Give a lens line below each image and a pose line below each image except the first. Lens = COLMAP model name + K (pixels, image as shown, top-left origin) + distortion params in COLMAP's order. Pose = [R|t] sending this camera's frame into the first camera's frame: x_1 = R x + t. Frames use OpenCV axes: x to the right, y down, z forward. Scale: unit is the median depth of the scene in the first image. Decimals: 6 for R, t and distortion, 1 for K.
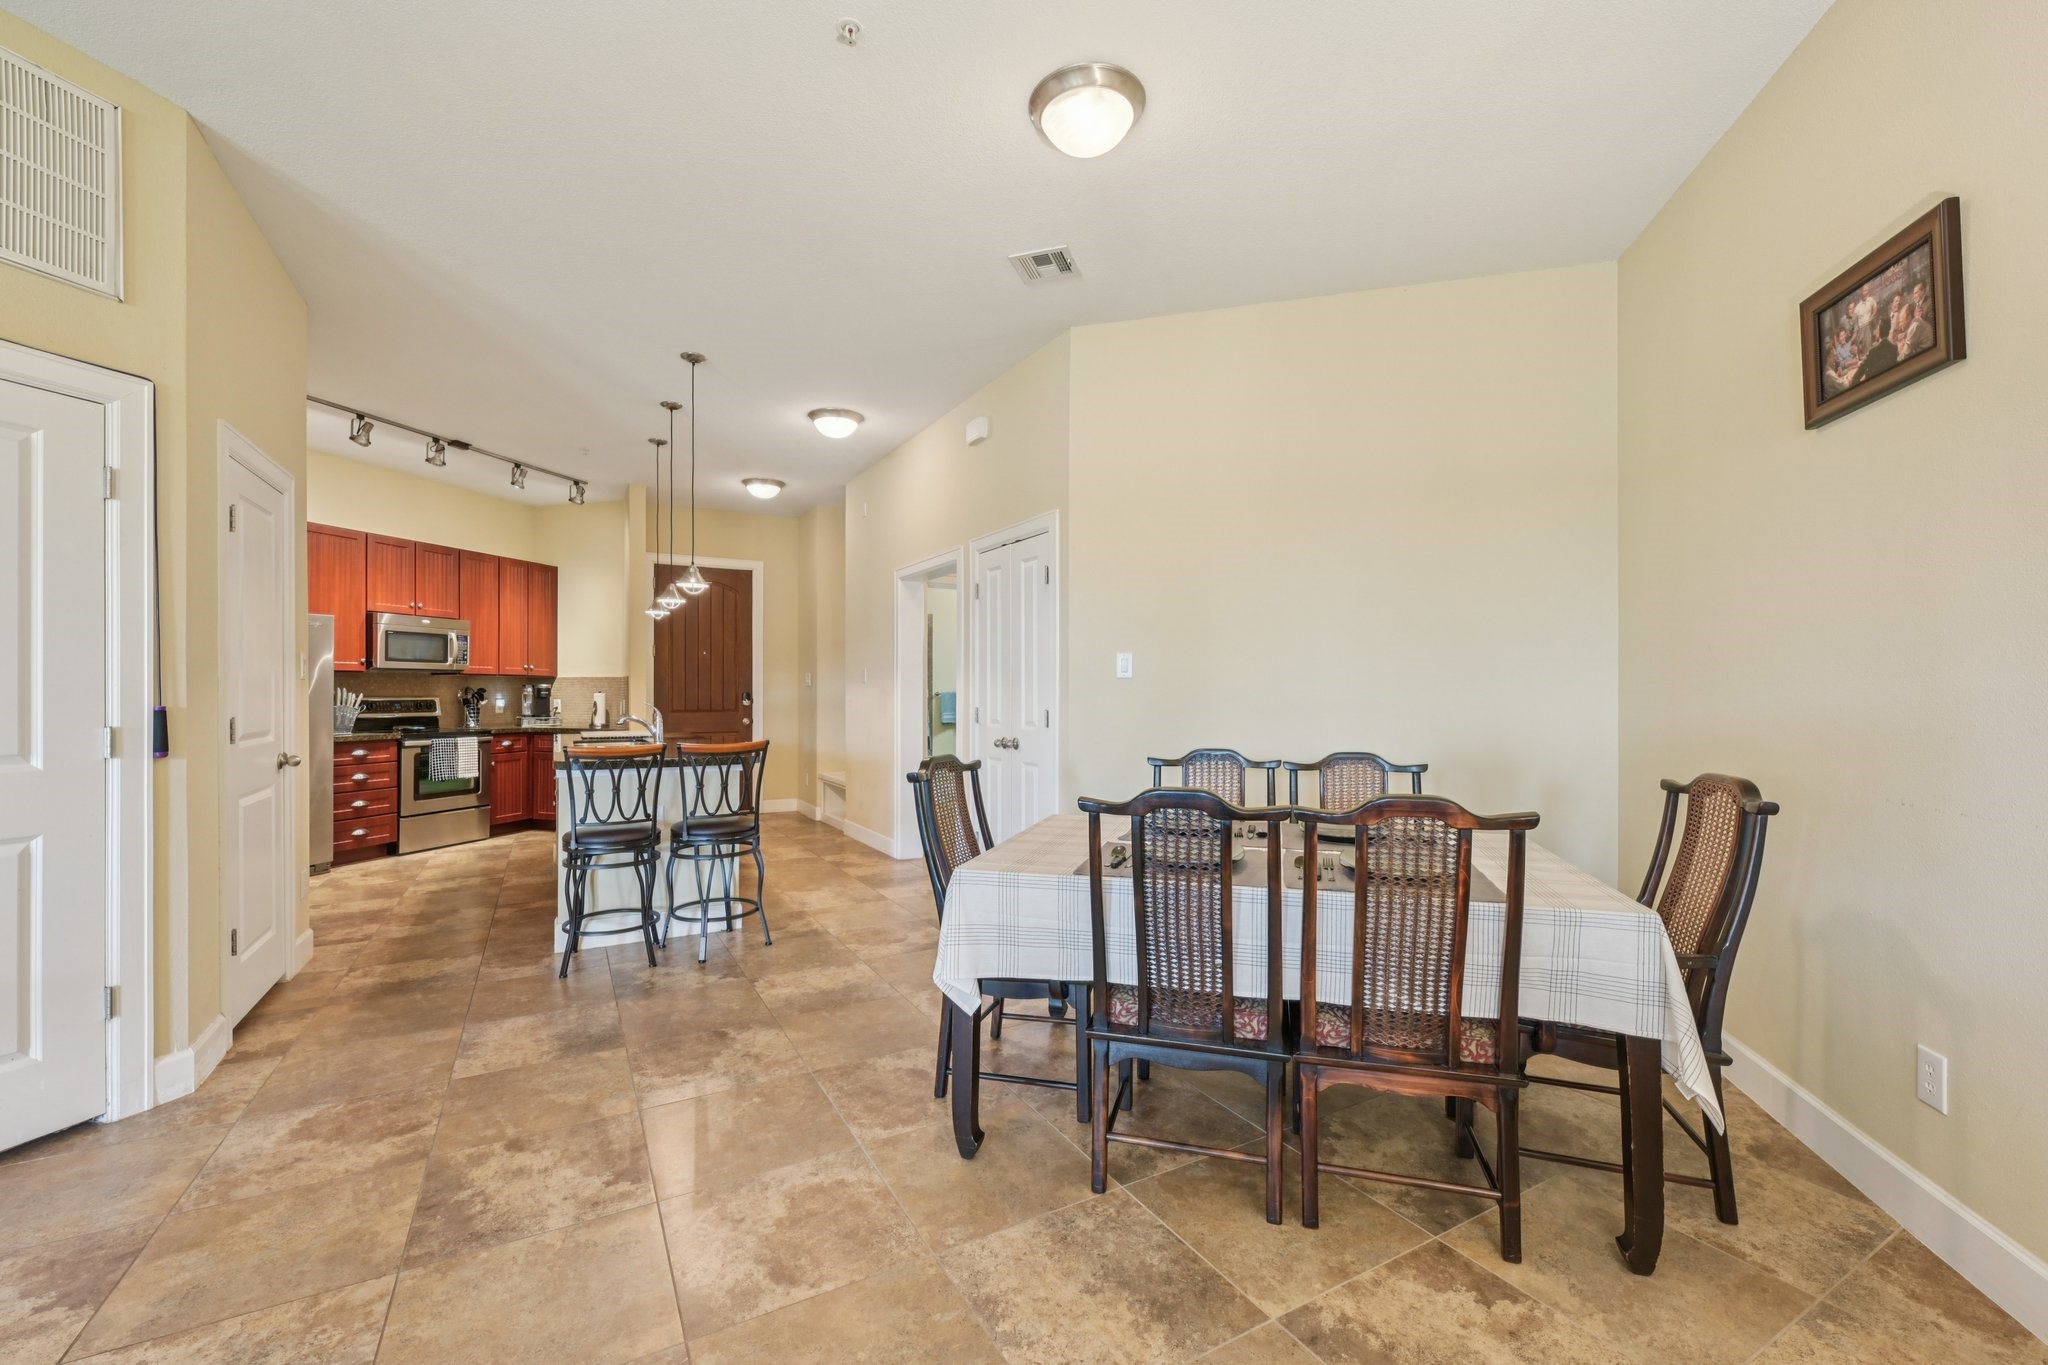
lens RADIAL K [[838.1, 0, 1026.1], [0, 838.1, 686.6], [0, 0, 1]] dist [0.001798, 0.000030]
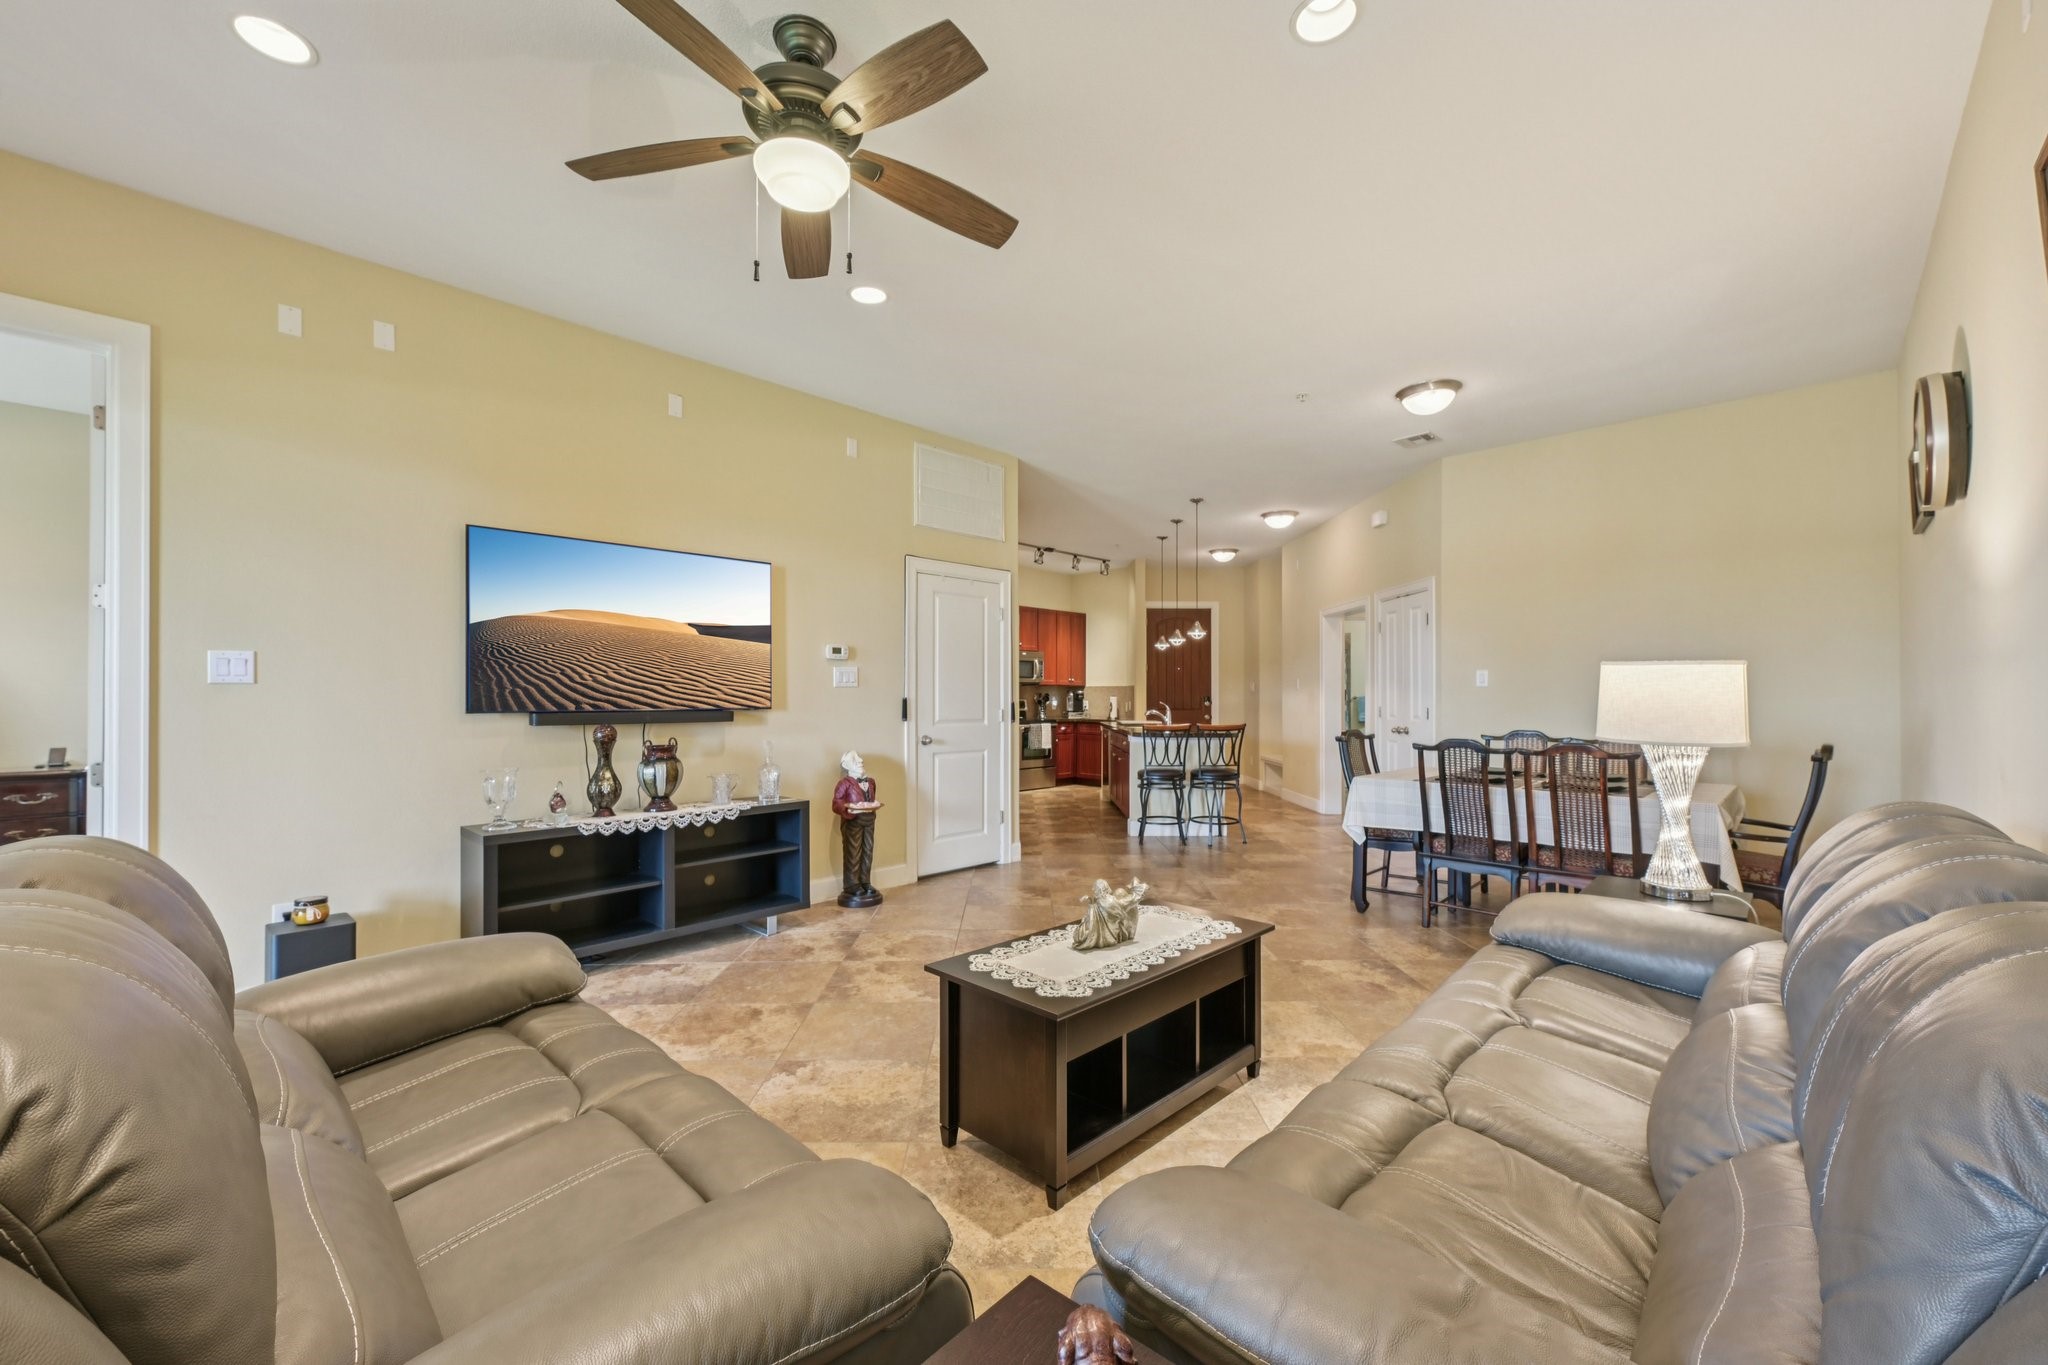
lens RADIAL K [[813.1, 0, 1027.9], [0, 813.1, 690.6], [0, 0, 1]] dist [-0.001256, -0.000042]
pose [[0.880229, -0.002605, -0.474541, 0.063079], [0.002390, 0.999997, -0.001056, -0.002537], [0.474543, -0.000205, 0.880233, -0.464520]]
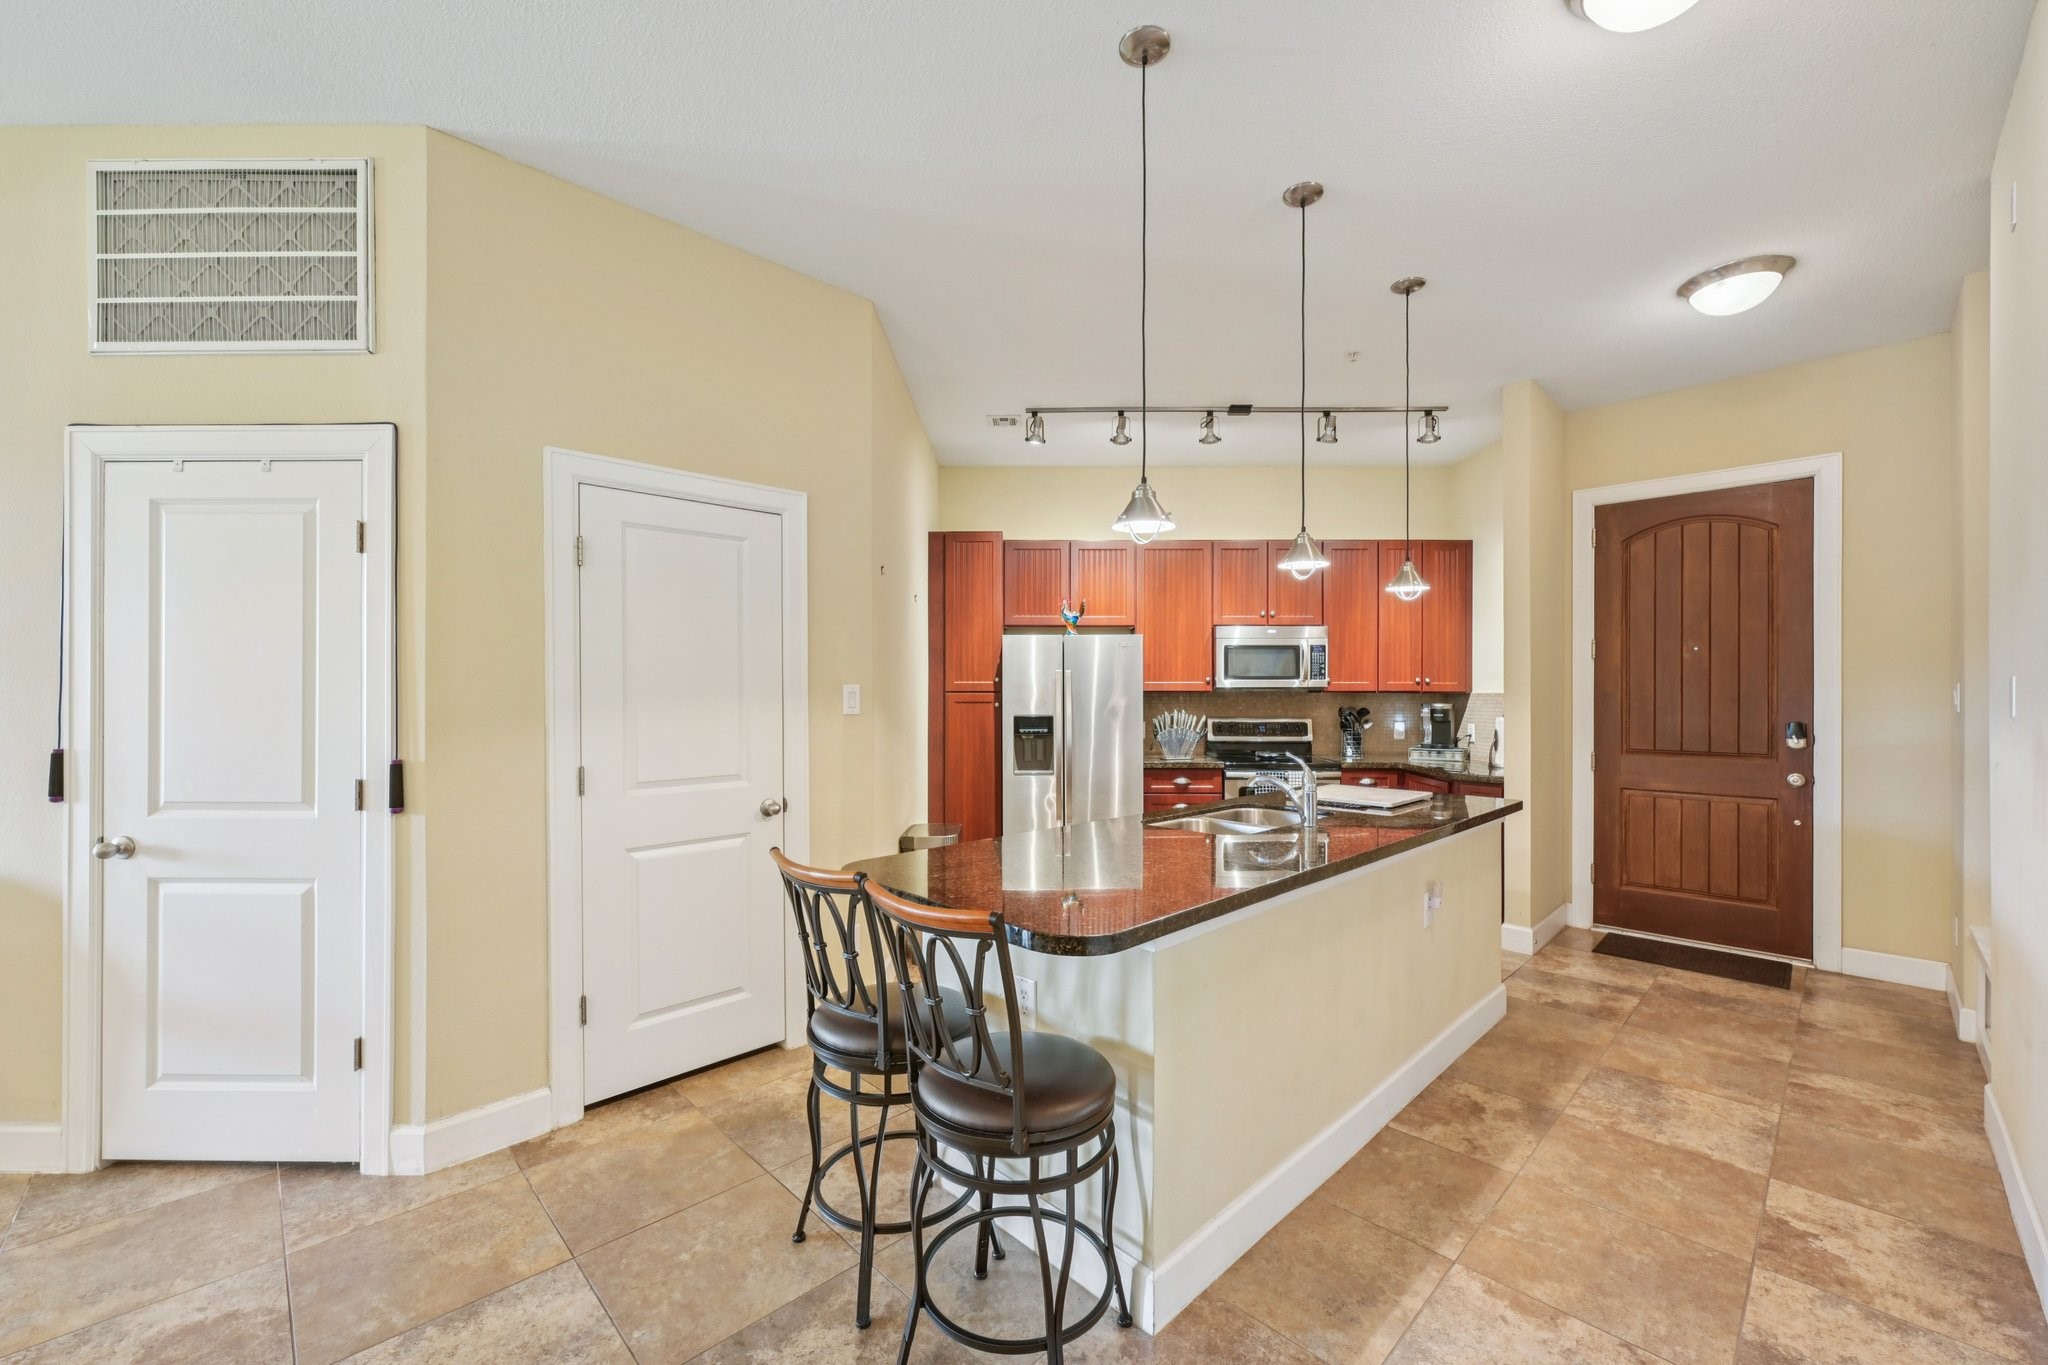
lens RADIAL K [[813.1, 0, 1032.1], [0, 813.1, 690.2], [0, 0, 1]] dist [-0.001256, -0.000042]
pose [[0.261307, -0.001134, -0.965255, 0.023313], [0.006076, 0.999981, 0.000470, -0.021850], [0.965236, -0.005988, 0.261309, 0.609609]]
